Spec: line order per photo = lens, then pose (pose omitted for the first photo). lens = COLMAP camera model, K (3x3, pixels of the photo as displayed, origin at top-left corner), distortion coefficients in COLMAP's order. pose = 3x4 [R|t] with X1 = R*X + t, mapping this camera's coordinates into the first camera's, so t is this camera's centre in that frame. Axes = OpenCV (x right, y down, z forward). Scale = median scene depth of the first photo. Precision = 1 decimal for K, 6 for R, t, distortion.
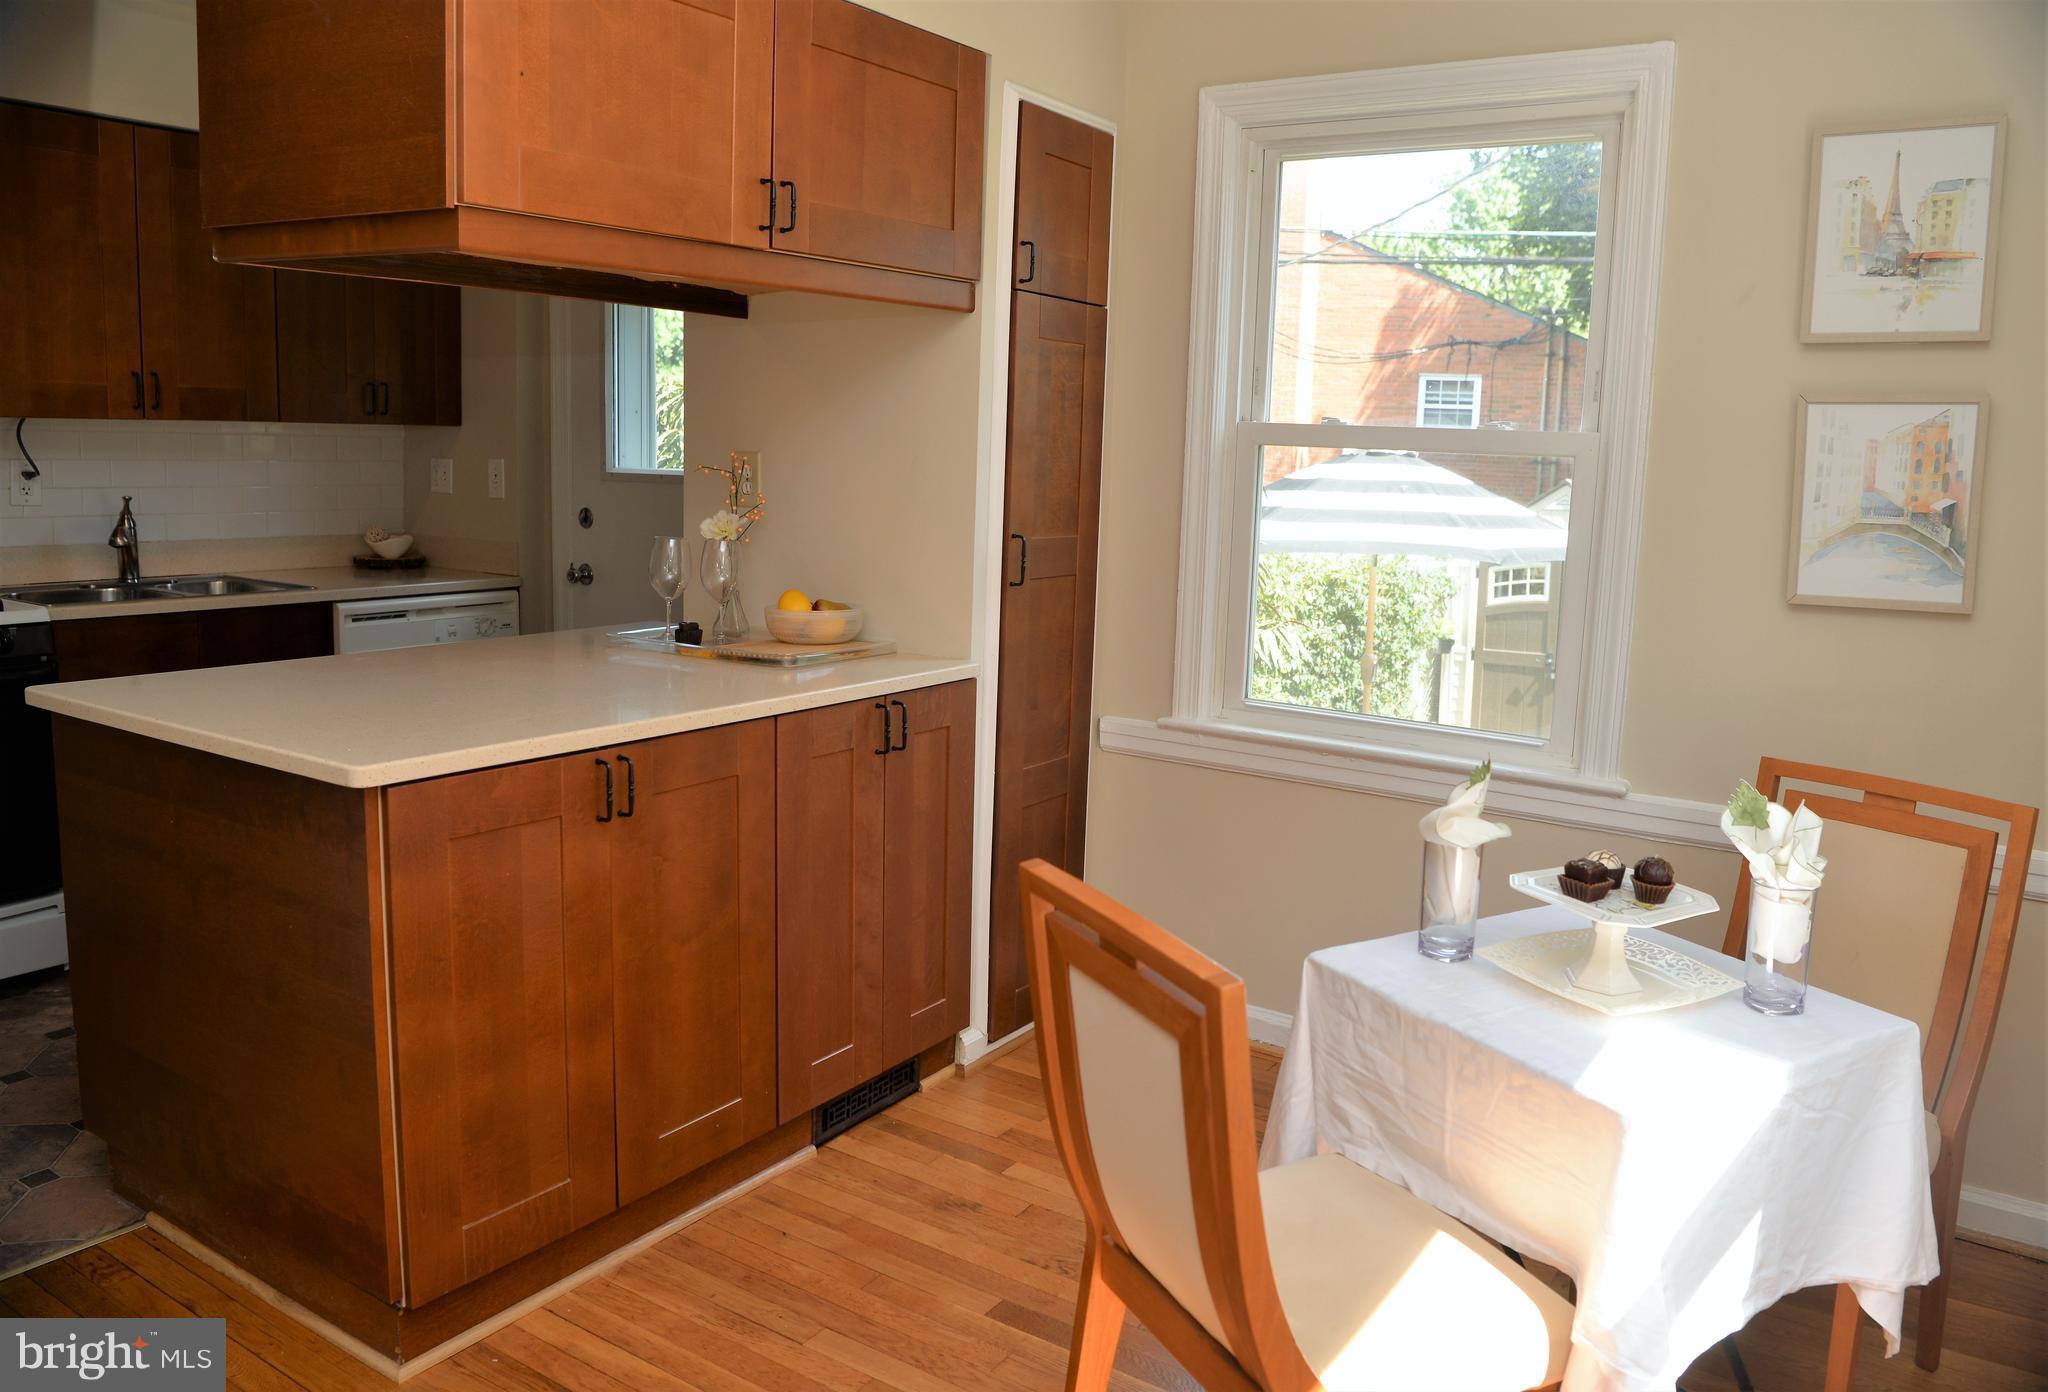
lens RADIAL K [[1536.8, 0, 1018.7], [0, 1536.8, 689.1], [0, 0, 1]] dist [-0.064175, 0.008043]
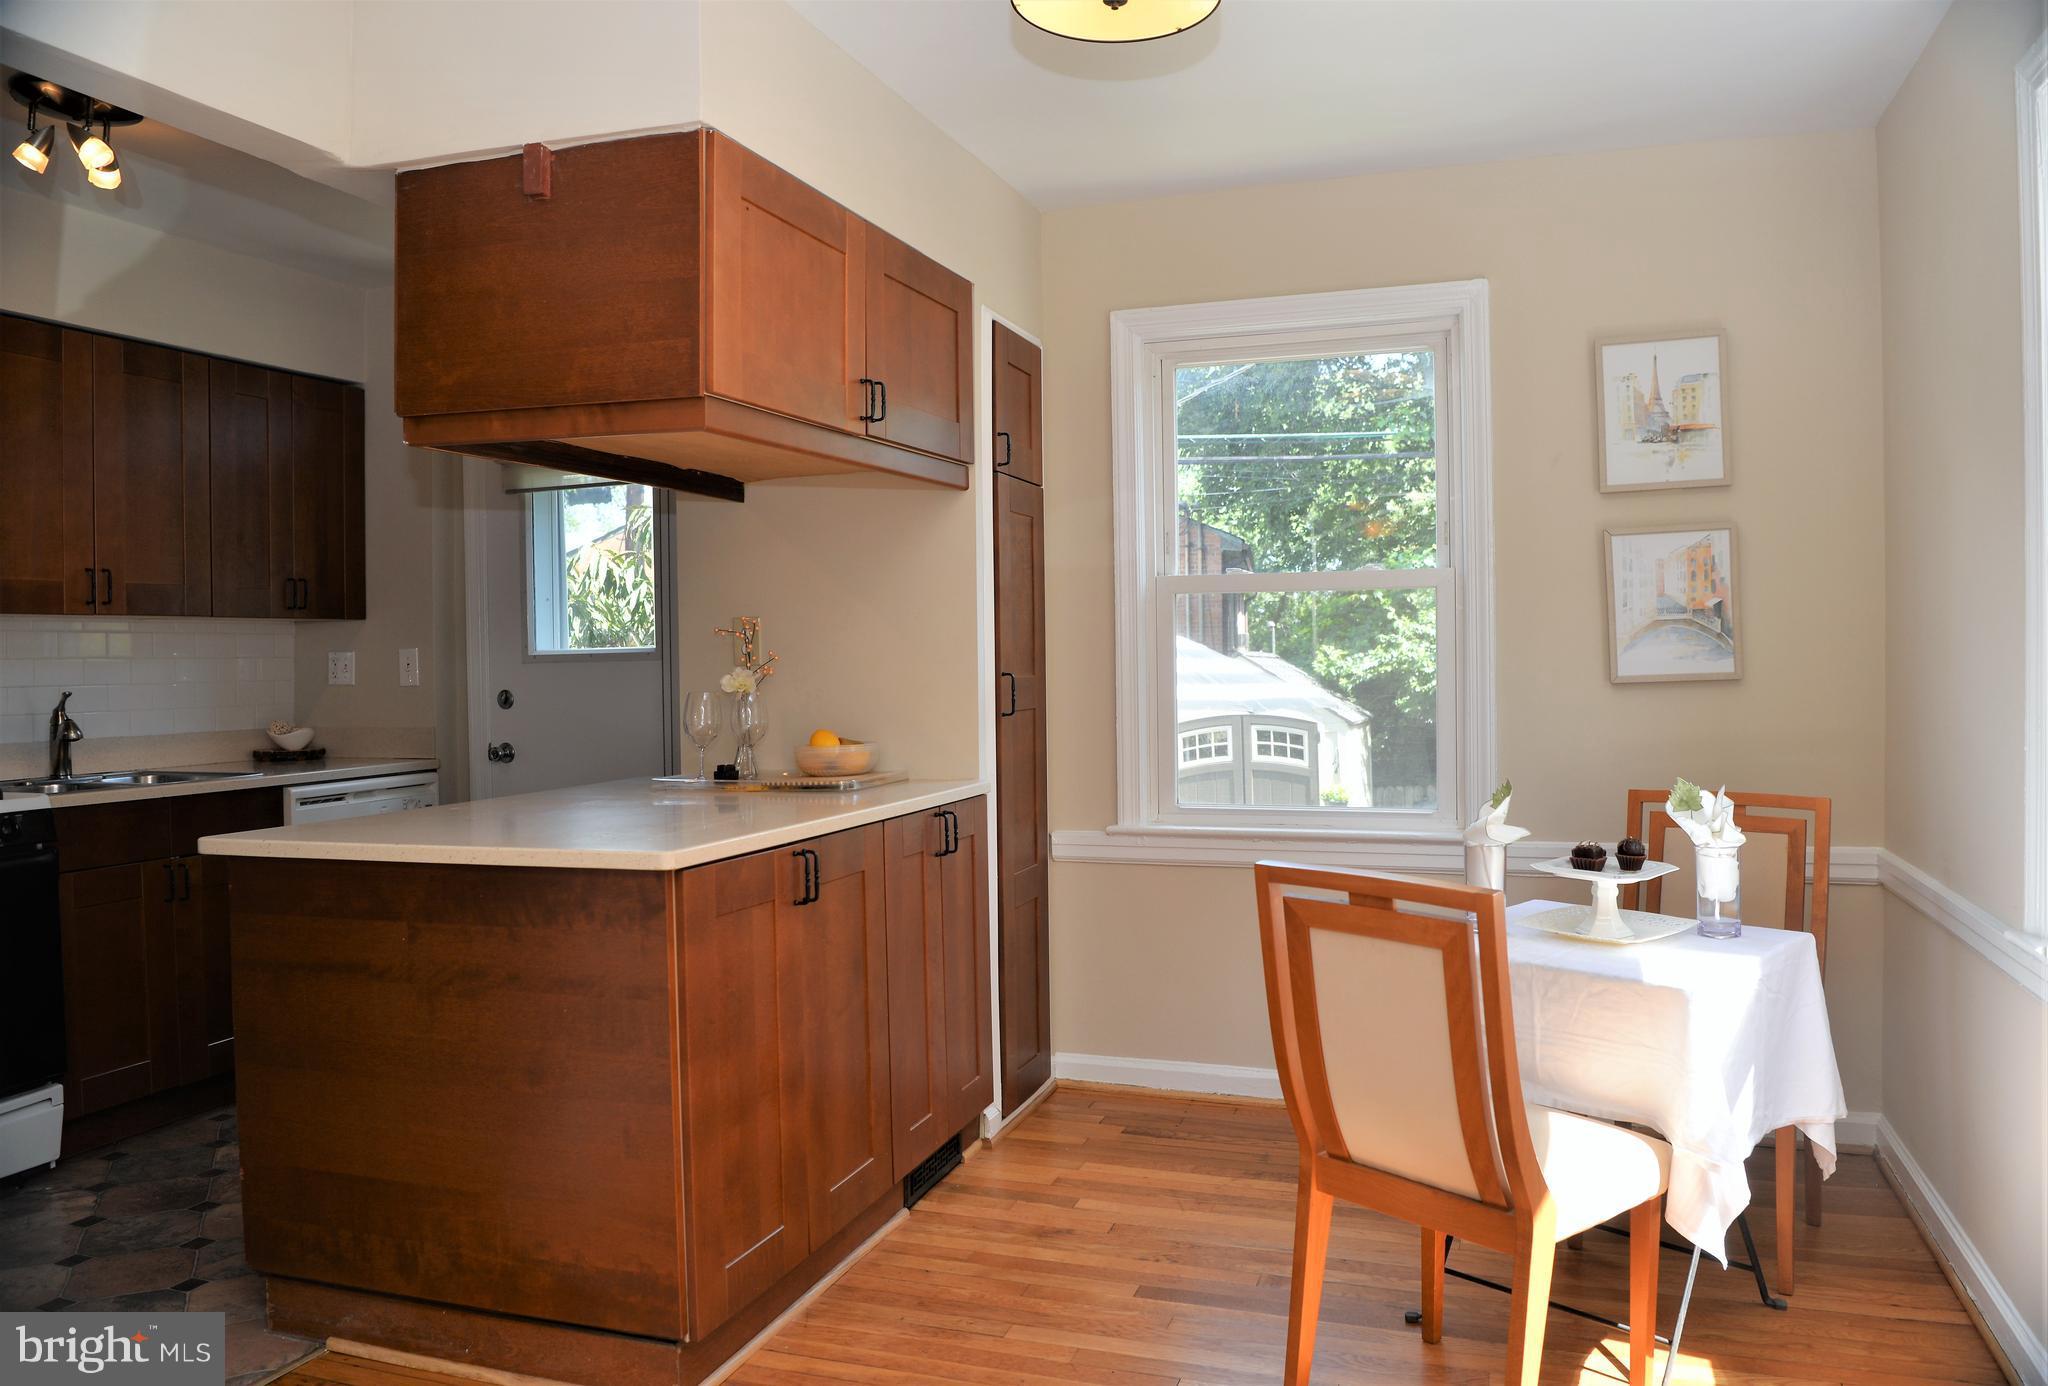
lens RADIAL K [[1536.8, 0, 1030.6], [0, 1536.8, 685.1], [0, 0, 1]] dist [-0.064175, 0.008043]
pose [[0.966525, -0.051774, 0.251296, -0.310674], [0.085654, 0.988349, -0.125813, 0.066581], [-0.241855, 0.143126, 0.959699, -0.161014]]
